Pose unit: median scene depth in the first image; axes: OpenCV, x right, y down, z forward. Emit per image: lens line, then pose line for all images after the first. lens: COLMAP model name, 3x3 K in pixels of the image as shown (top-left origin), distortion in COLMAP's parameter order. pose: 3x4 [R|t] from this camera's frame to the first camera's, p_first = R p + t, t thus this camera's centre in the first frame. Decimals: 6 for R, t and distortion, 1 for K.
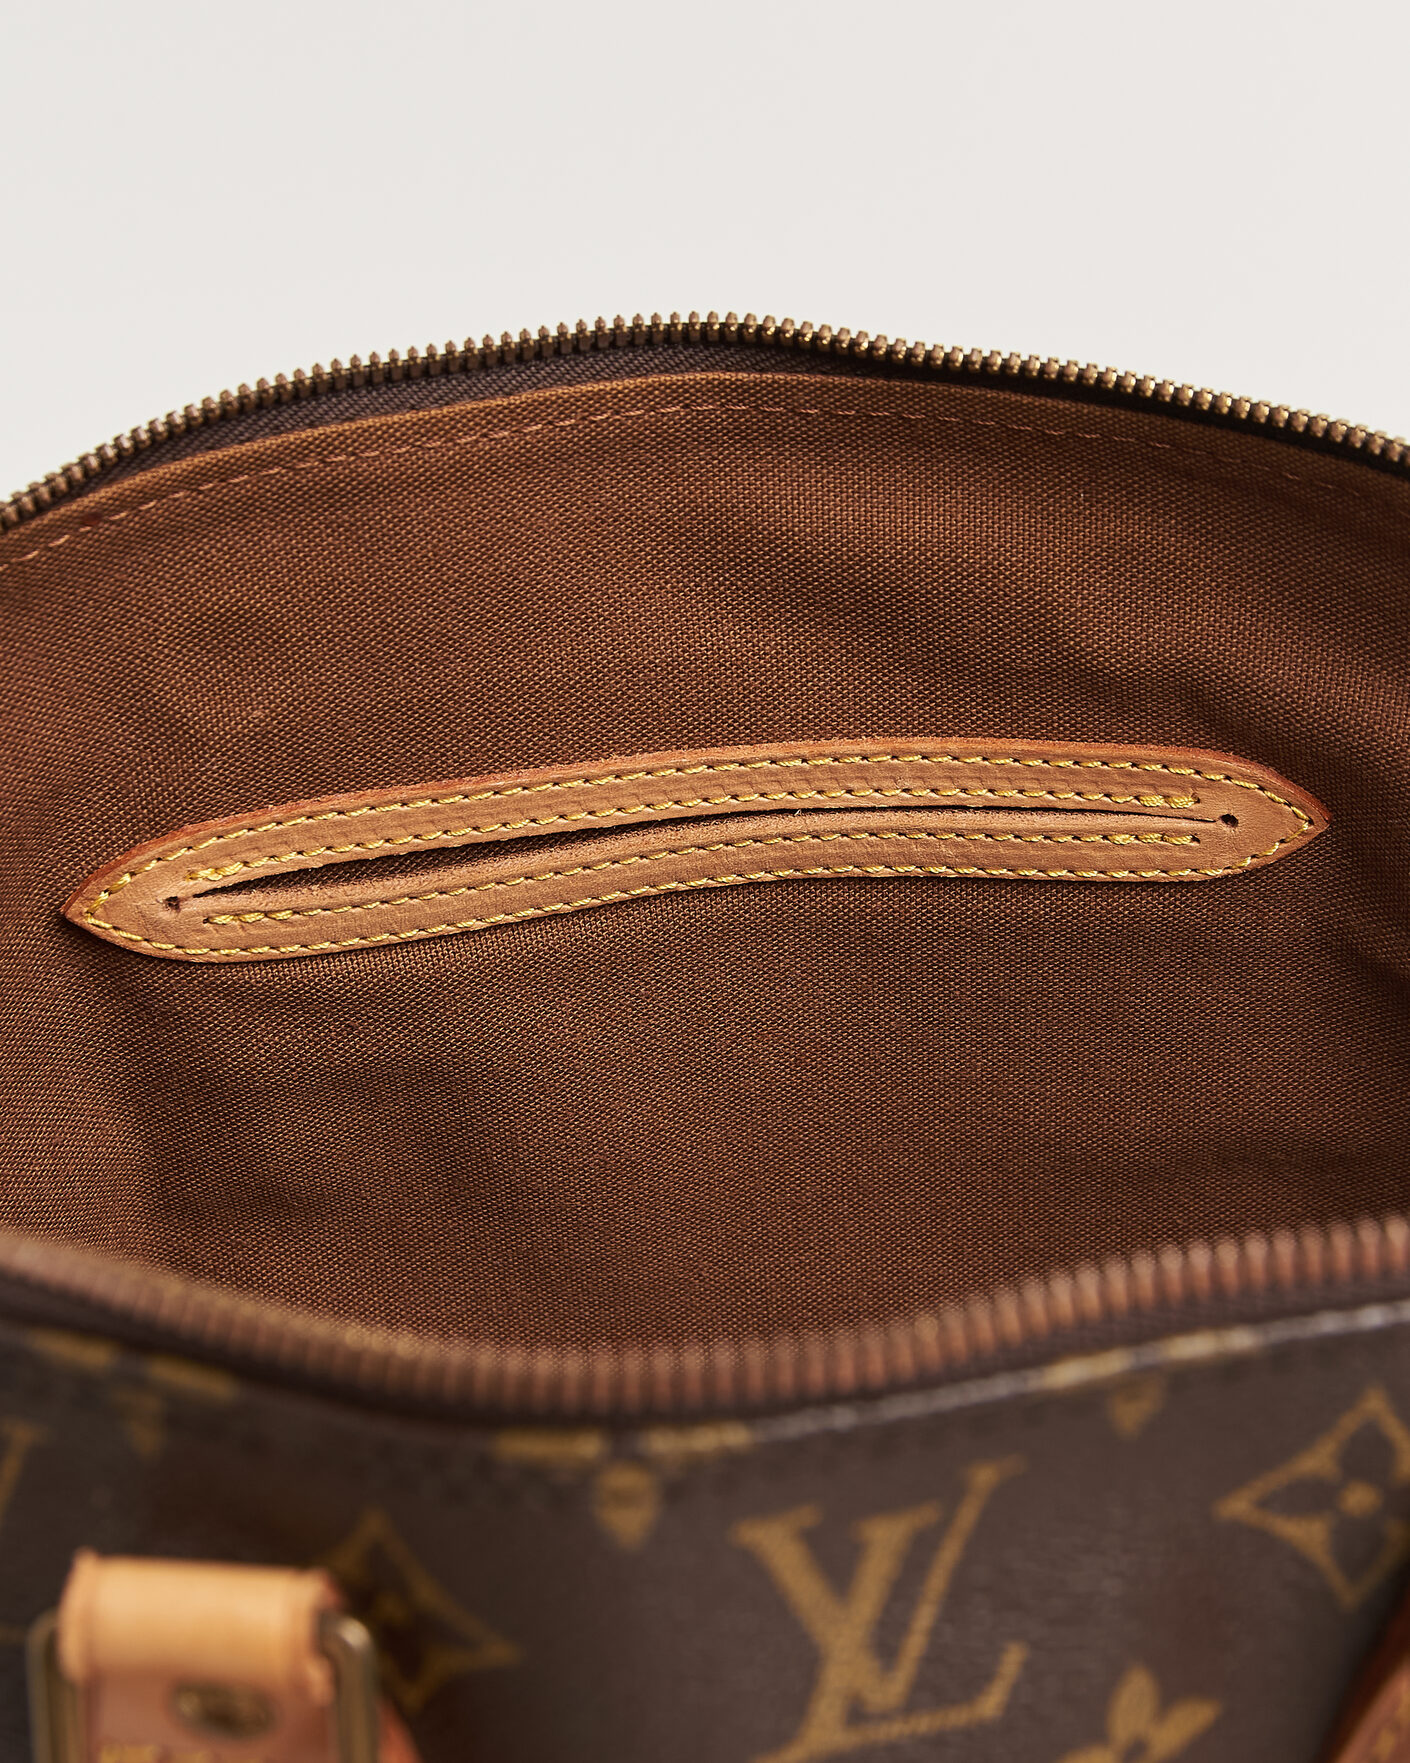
lens RADIAL K [[3517.2, 0, 643.3], [0, 3517.2, 881.3], [0, 0, 1]] dist [-0.015664, -0.258739]
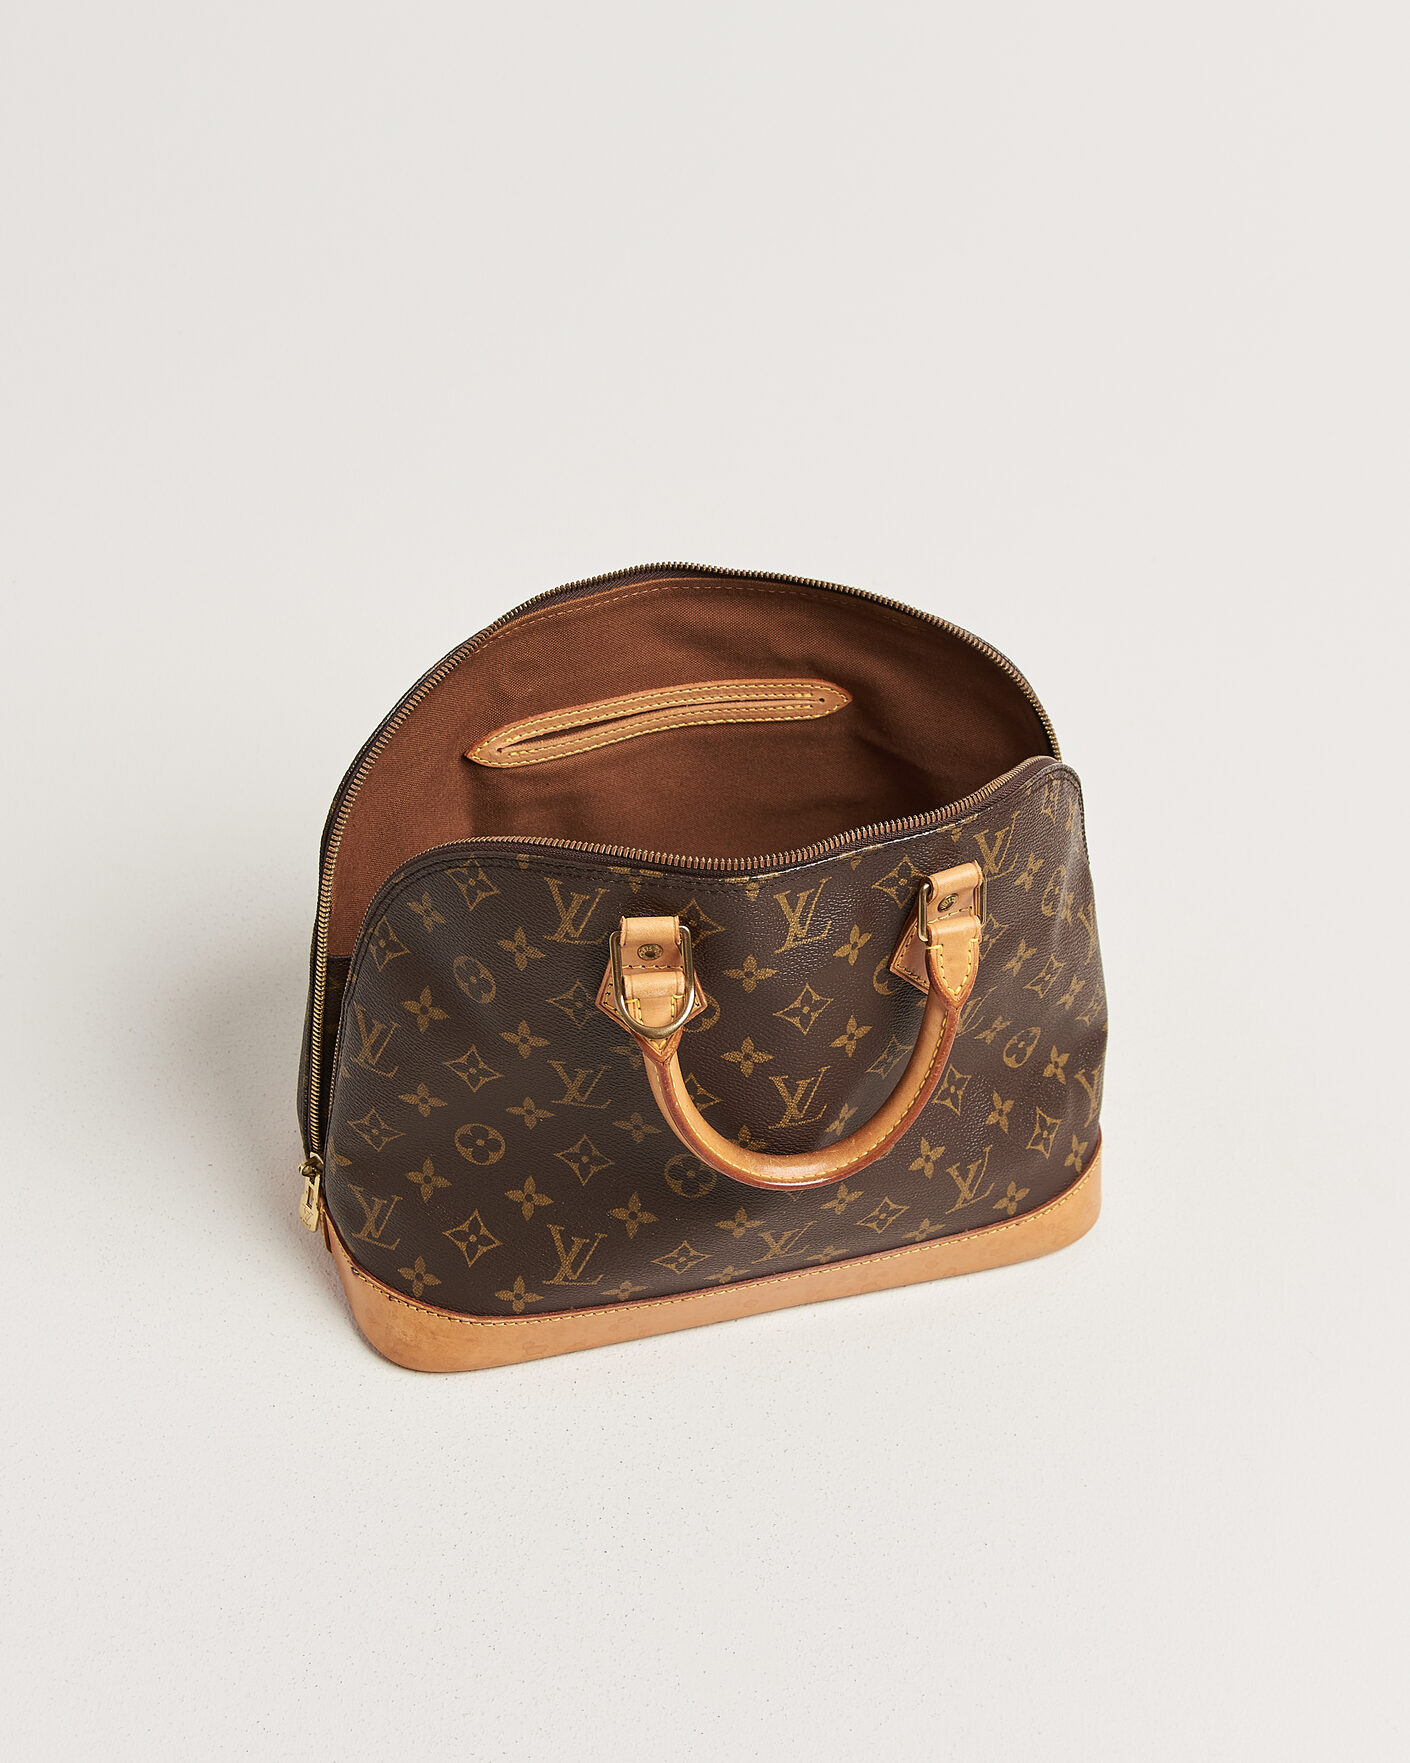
lens RADIAL K [[2922.3, 0, 705.0], [0, 2922.3, 881.5], [0, 0, 1]] dist [-0.287152, 0.071946]
pose [[0.974611, -0.080551, 0.208914, -0.510311], [0.059326, 0.992600, 0.105951, -0.142828], [-0.215902, -0.090867, 0.972178, -1.588958]]
